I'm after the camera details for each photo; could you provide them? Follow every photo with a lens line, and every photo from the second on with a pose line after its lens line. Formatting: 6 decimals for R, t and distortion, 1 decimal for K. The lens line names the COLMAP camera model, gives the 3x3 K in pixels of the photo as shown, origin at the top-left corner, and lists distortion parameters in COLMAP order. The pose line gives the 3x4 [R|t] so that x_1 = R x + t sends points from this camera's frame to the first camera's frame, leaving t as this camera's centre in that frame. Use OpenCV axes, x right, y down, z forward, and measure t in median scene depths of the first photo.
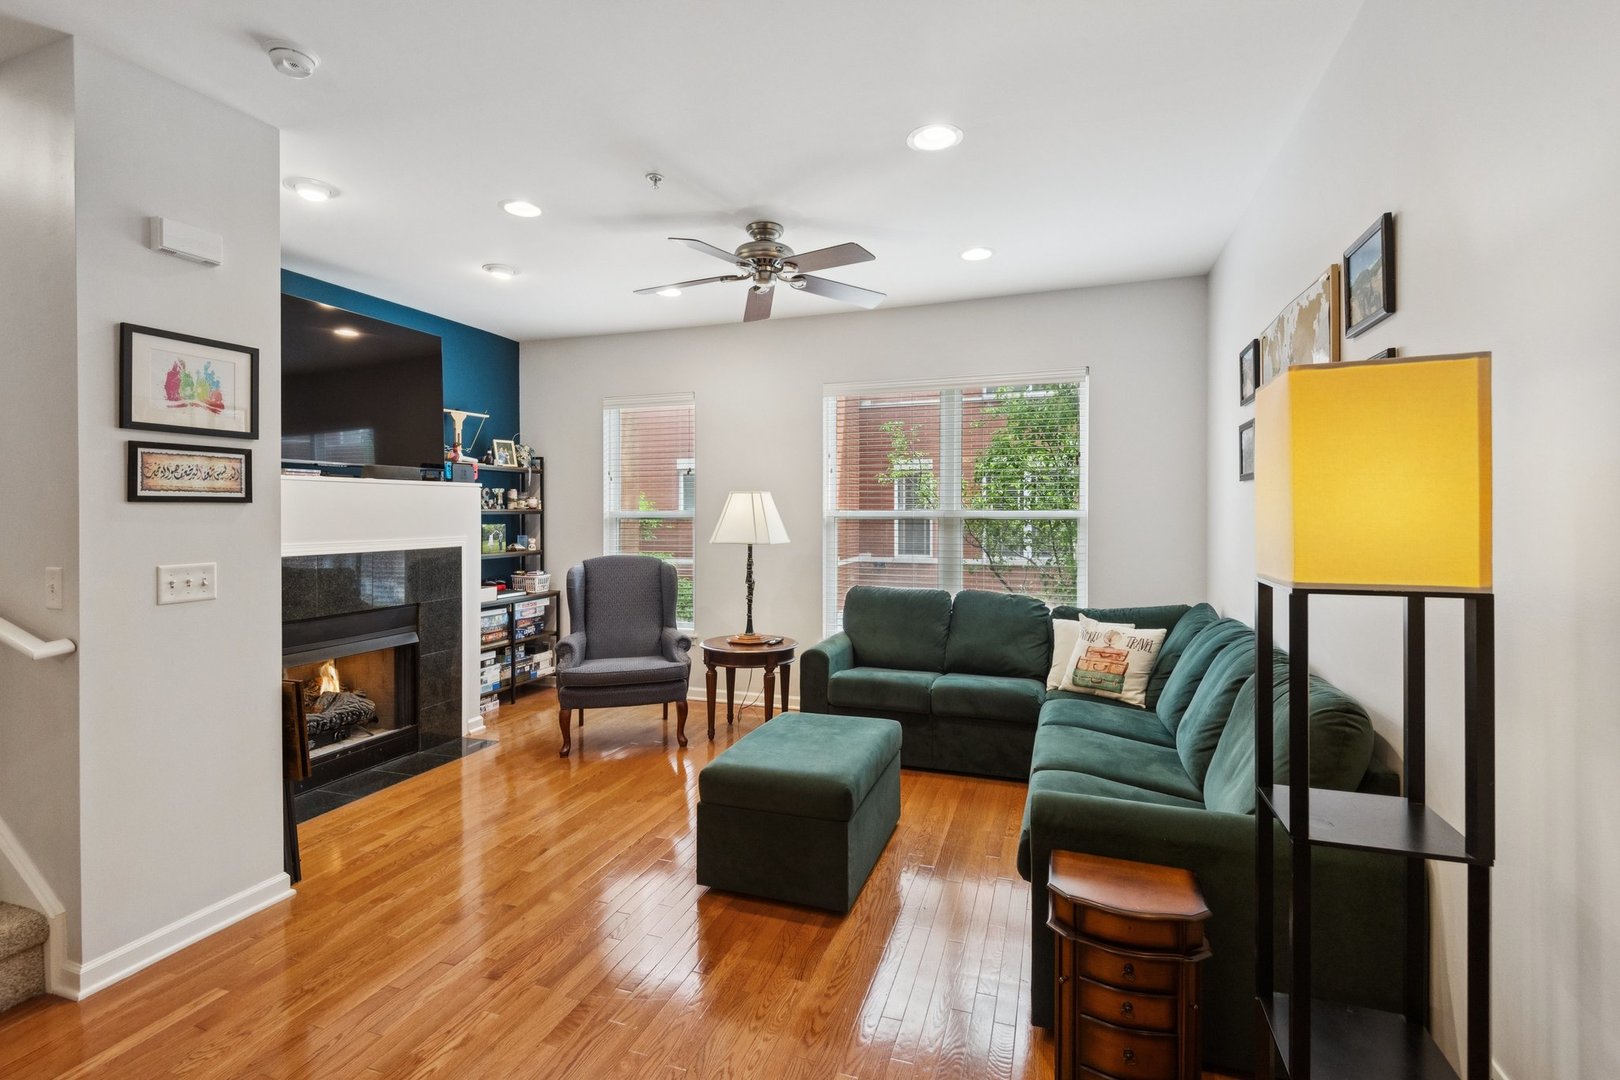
lens RADIAL K [[739.9, 0, 803.0], [0, 739.9, 512.6], [0, 0, 1]] dist [0.030790, -0.019970]
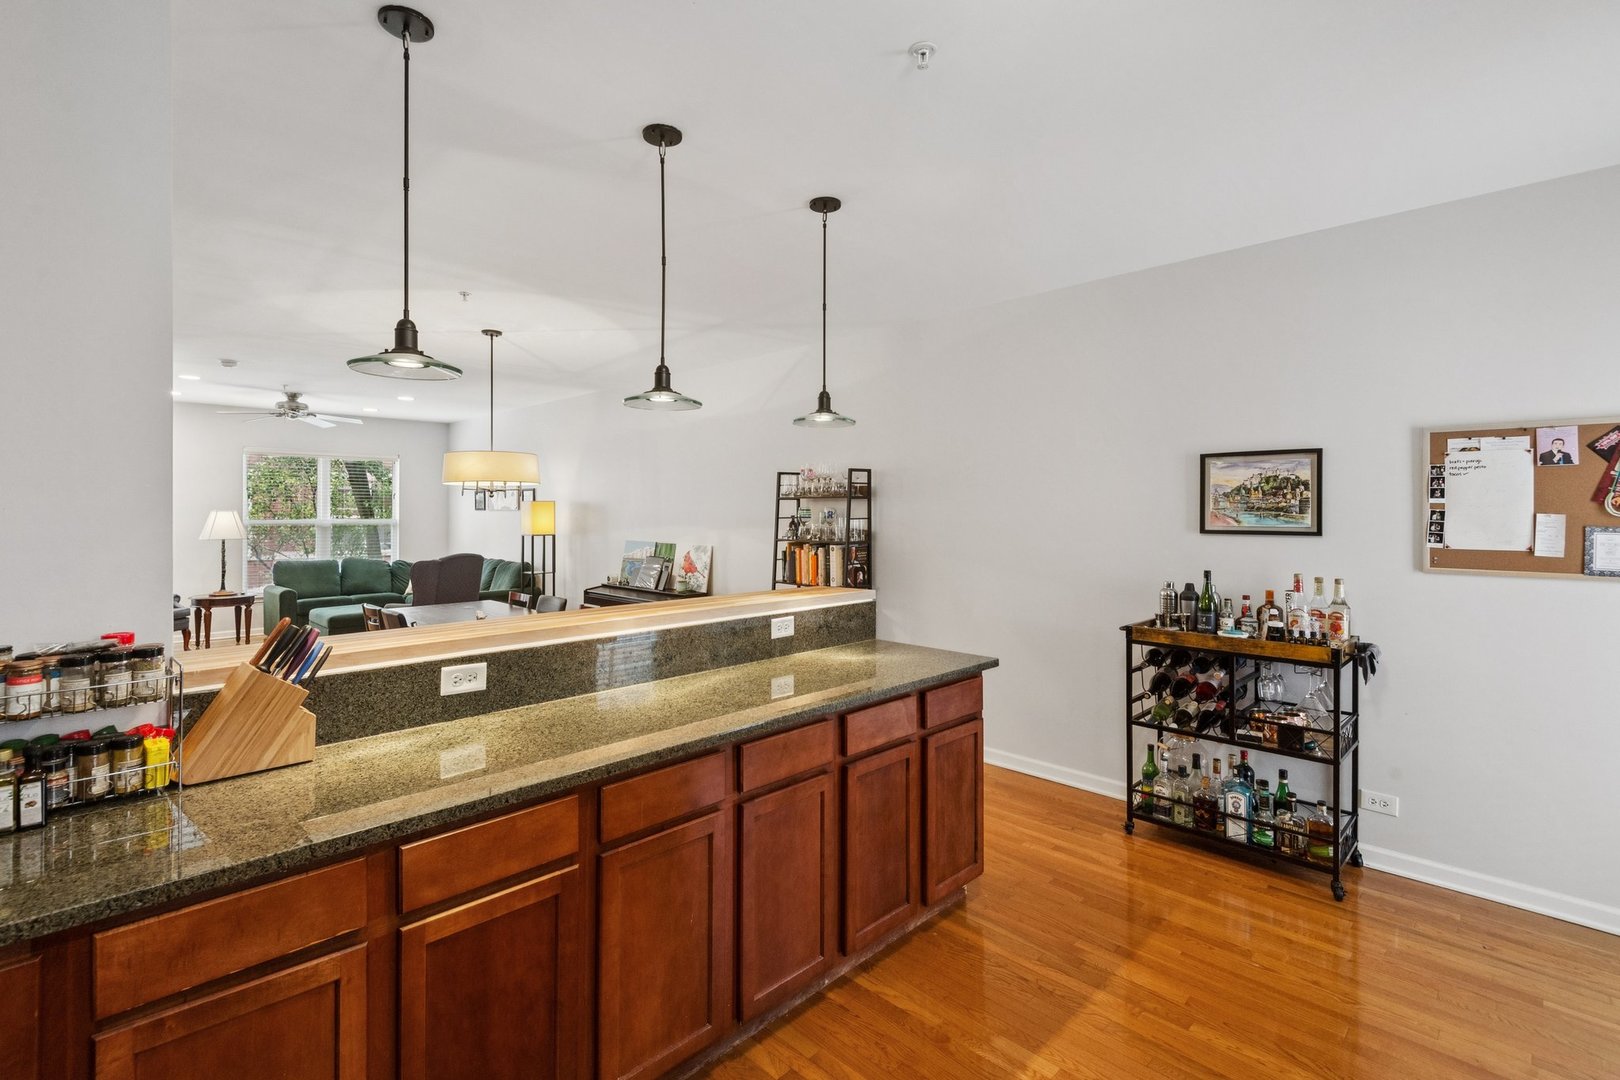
lens RADIAL K [[739.9, 0, 803.0], [0, 739.9, 512.6], [0, 0, 1]] dist [0.030790, -0.019970]
pose [[0.421465, 0.004086, 0.906835, -1.180319], [-0.004011, 0.999988, -0.002642, -0.026238], [-0.906836, -0.002524, 0.421477, -1.085664]]
